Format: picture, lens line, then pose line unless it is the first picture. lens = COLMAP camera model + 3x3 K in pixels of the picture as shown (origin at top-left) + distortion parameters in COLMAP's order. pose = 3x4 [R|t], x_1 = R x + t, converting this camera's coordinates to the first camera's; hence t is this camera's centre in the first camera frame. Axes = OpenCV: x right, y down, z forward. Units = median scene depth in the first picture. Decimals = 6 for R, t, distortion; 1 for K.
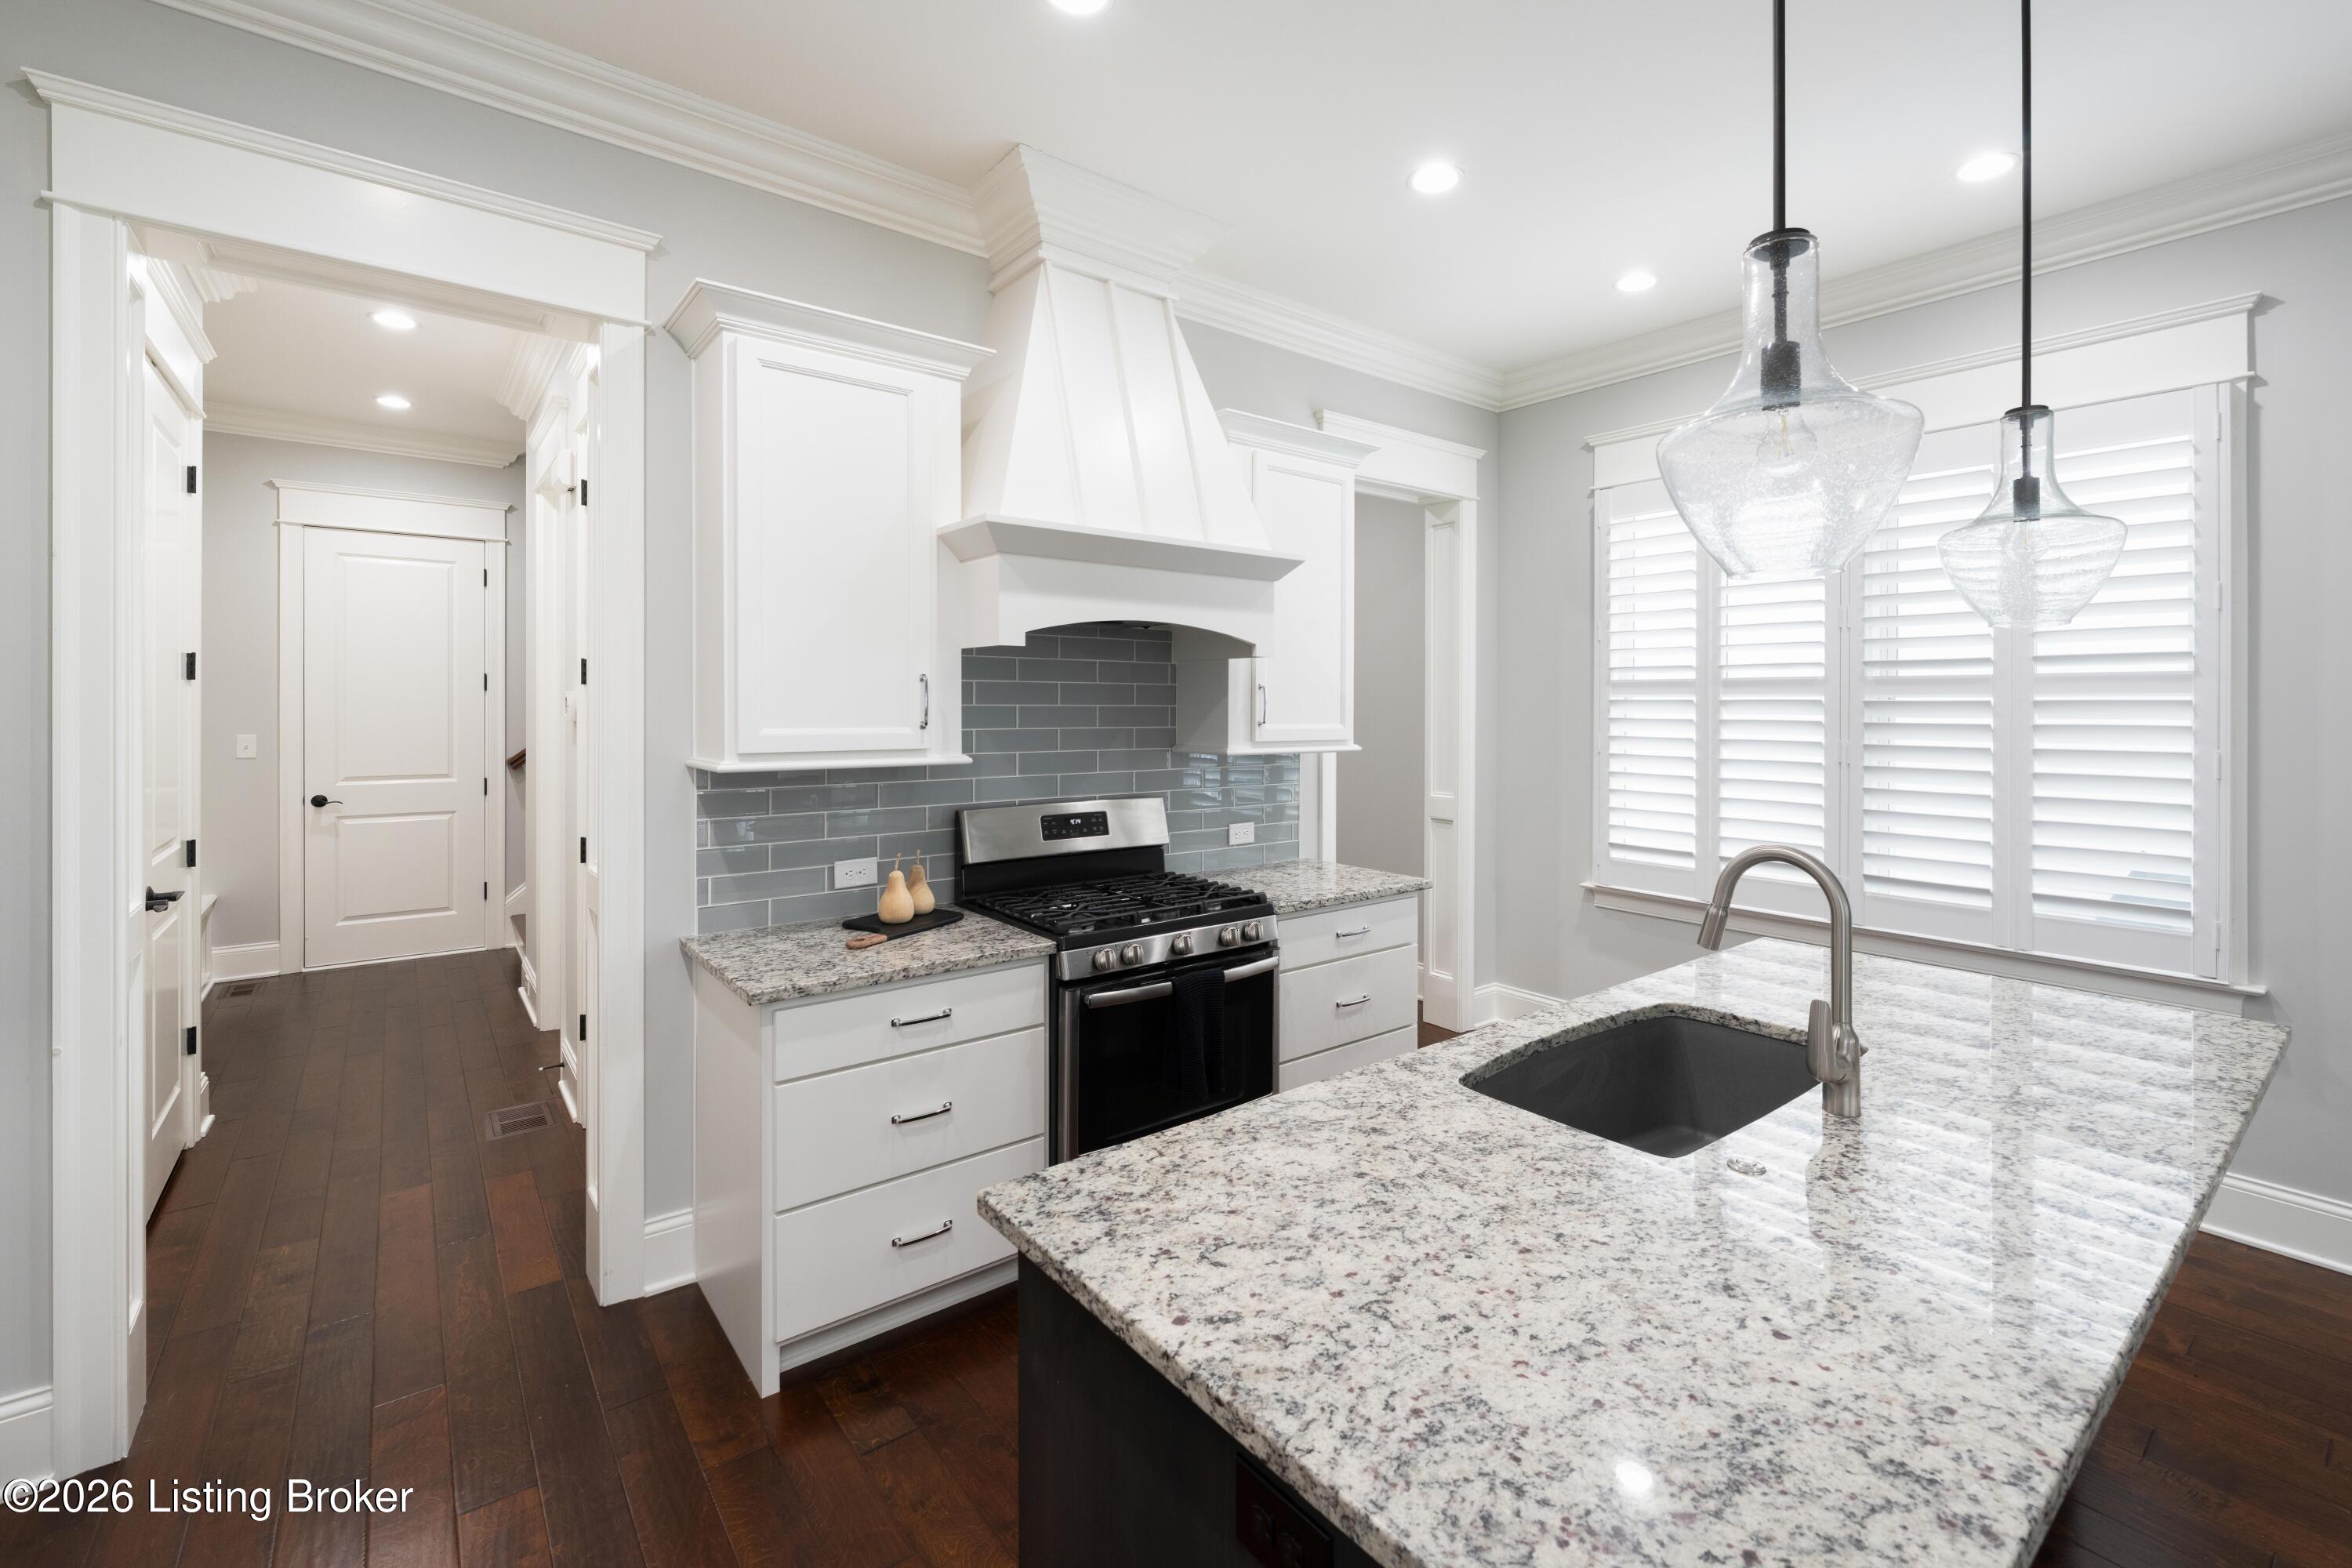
lens RADIAL K [[1011.4, 0, 1230.9], [0, 1011.4, 704.7], [0, 0, 1]] dist [-0.002828, -0.000858]
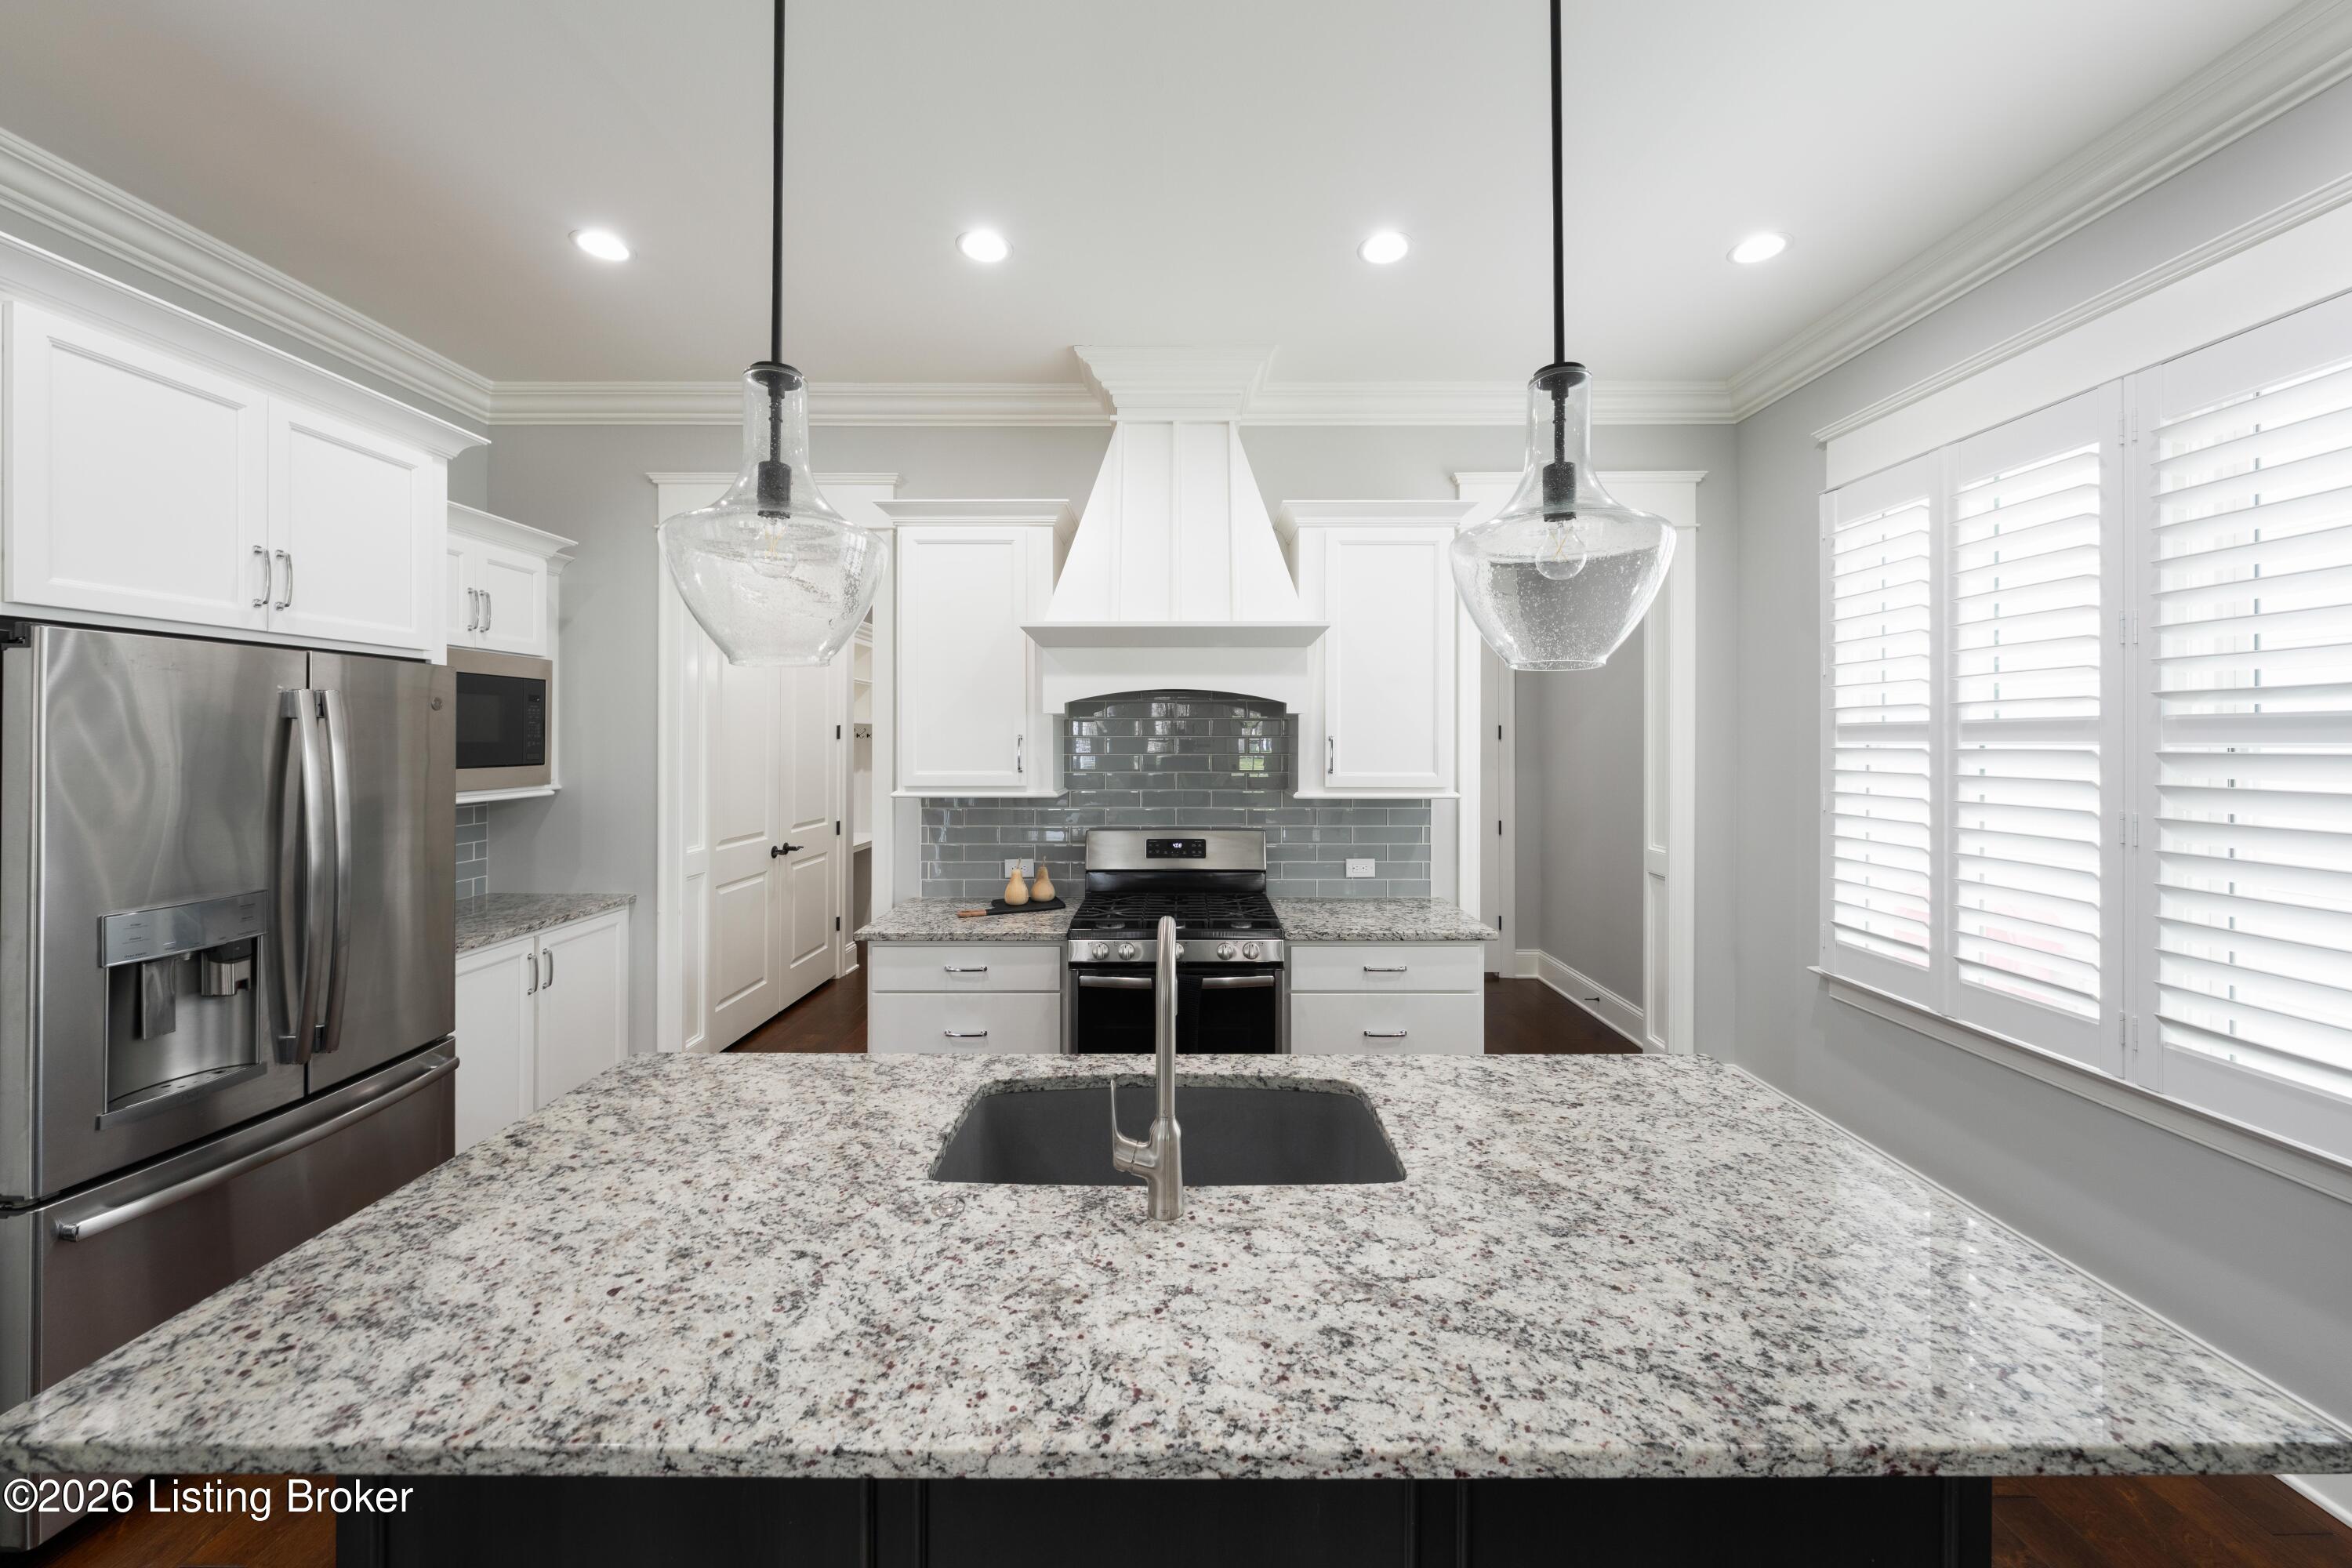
lens RADIAL K [[822.9, 0, 1184.9], [0, 822.9, 738.8], [0, 0, 1]] dist [-0.005618, 0.000315]
pose [[0.772749, -0.007226, -0.634671, 0.590506], [0.003979, 0.999971, -0.006541, -0.014512], [0.634700, 0.002529, 0.772755, 0.228302]]
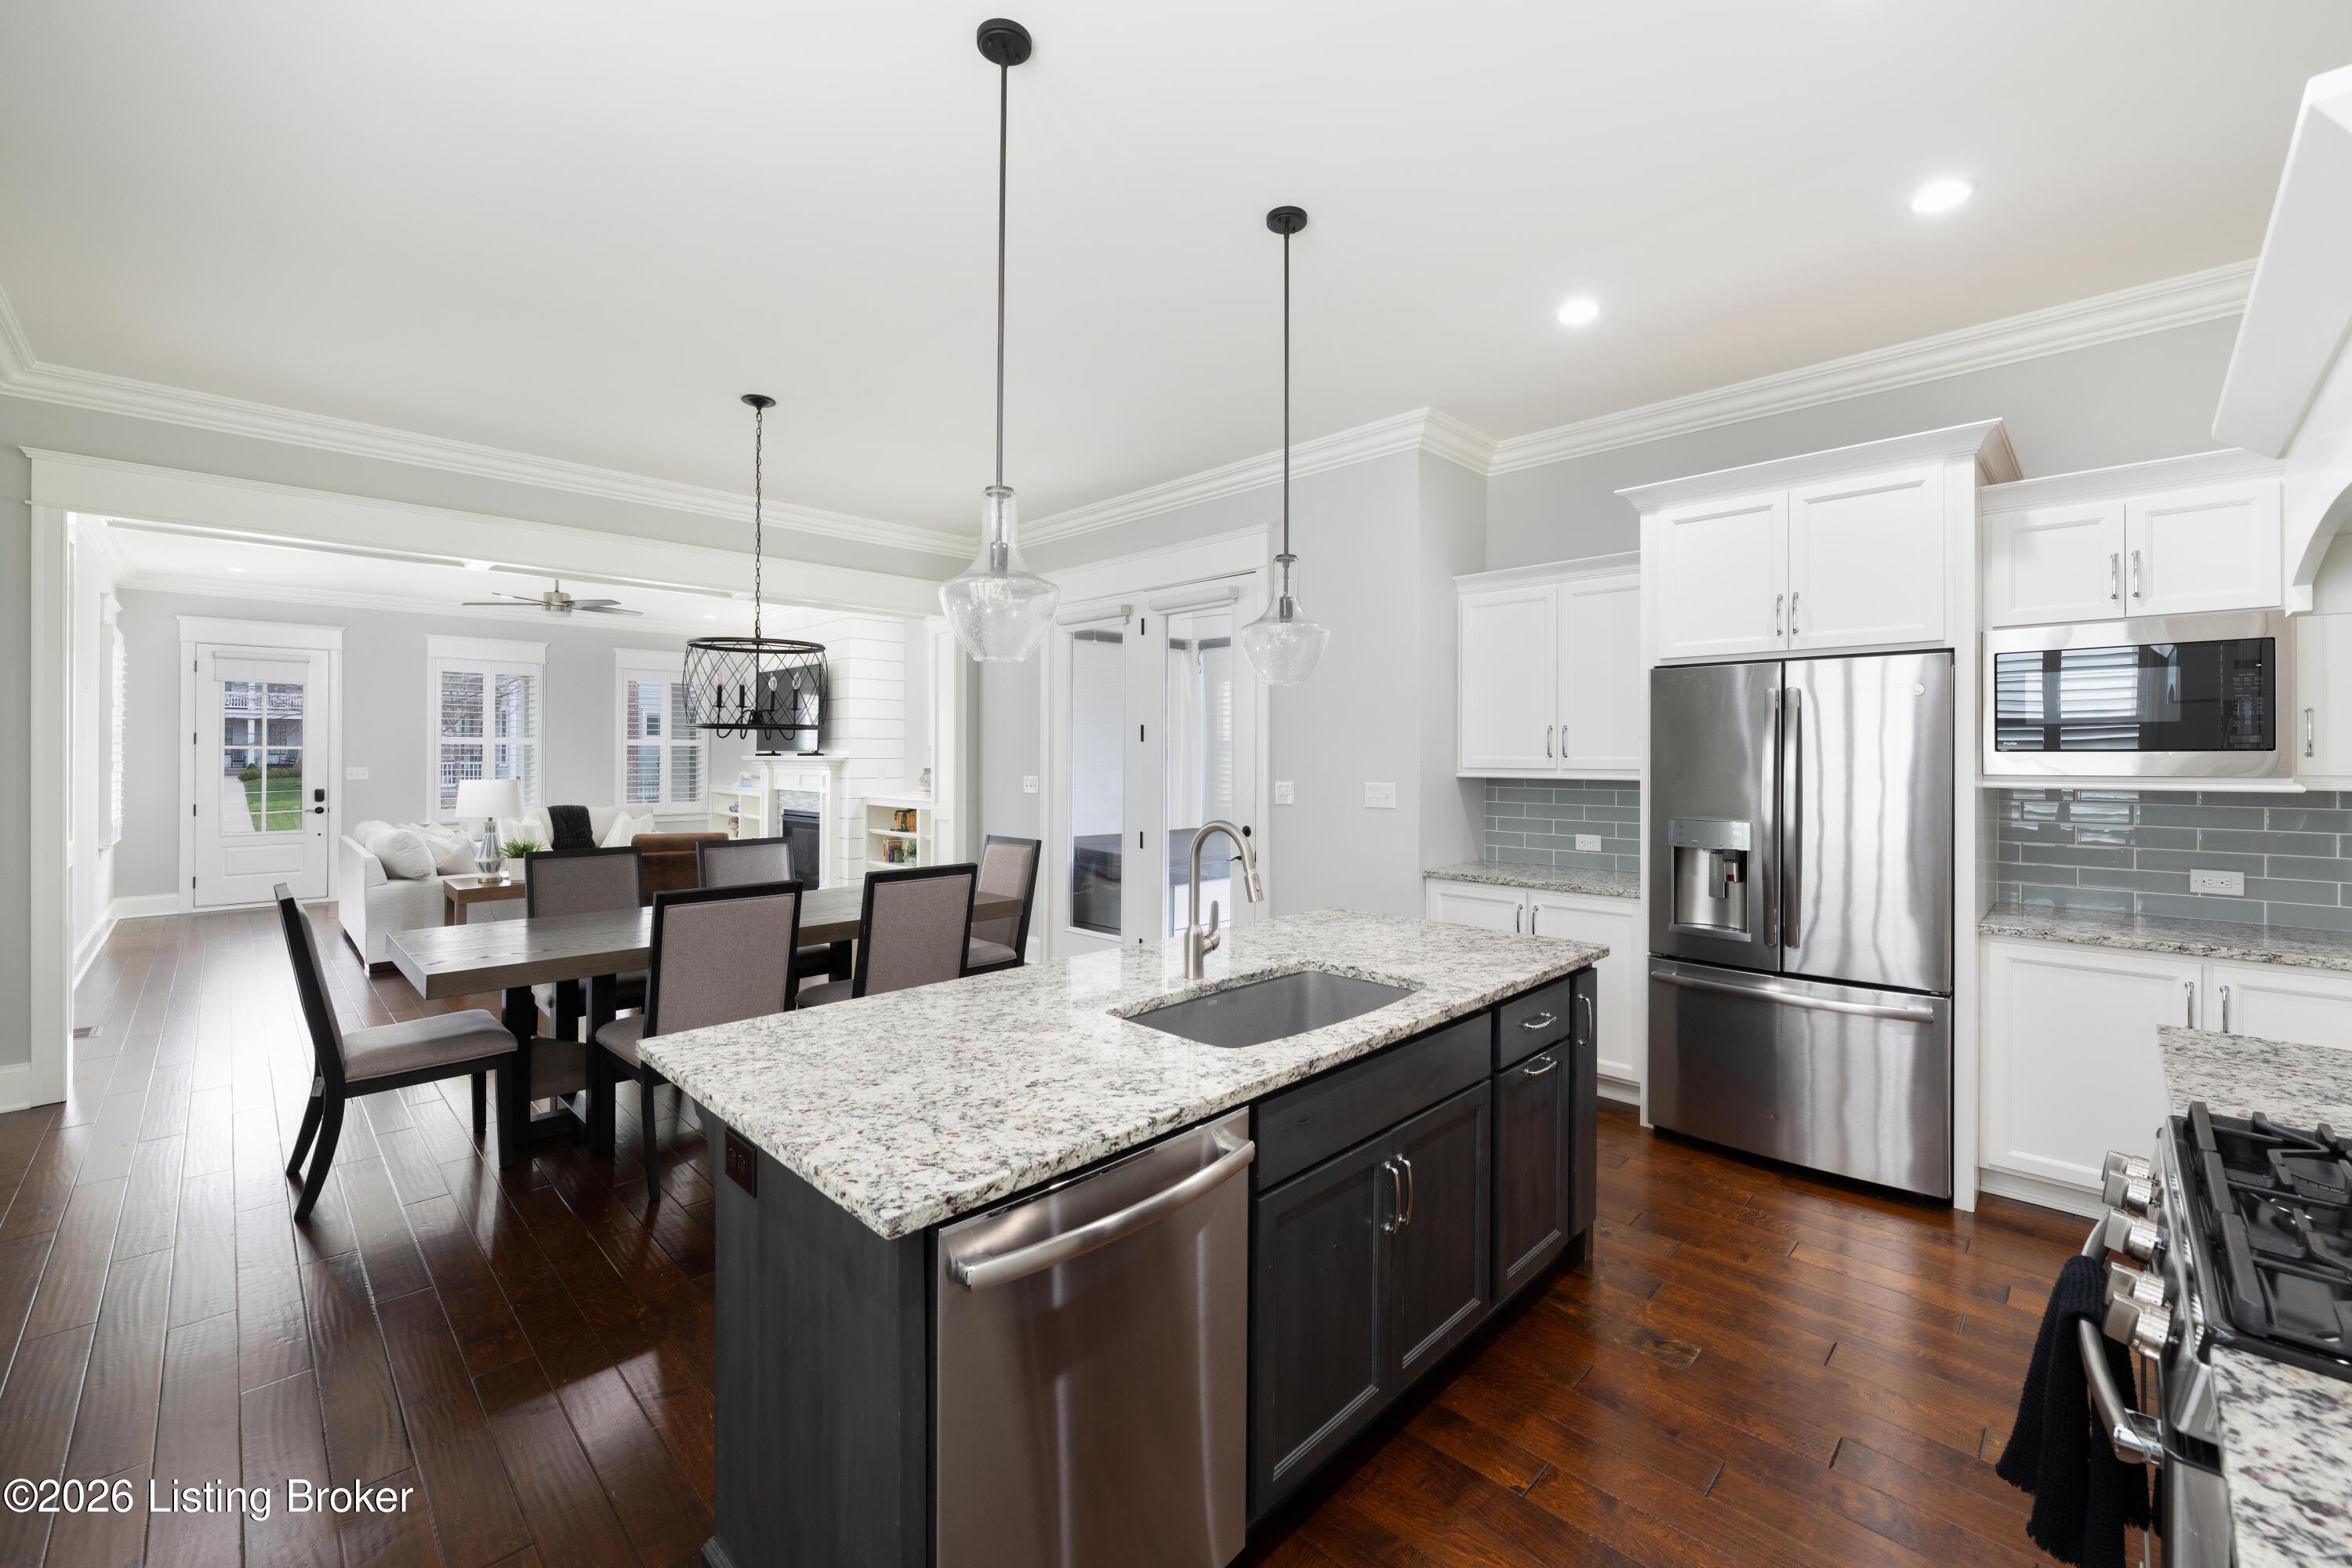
lens RADIAL K [[948.9, 0, 1186.2], [0, 948.9, 763.2], [0, 0, 1]] dist [-0.004117, -0.000339]
pose [[-0.994255, -0.007521, -0.106773, 0.420231], [-0.008424, 0.999932, 0.008009, 0.023100], [0.106706, 0.008863, -0.994251, 1.353123]]
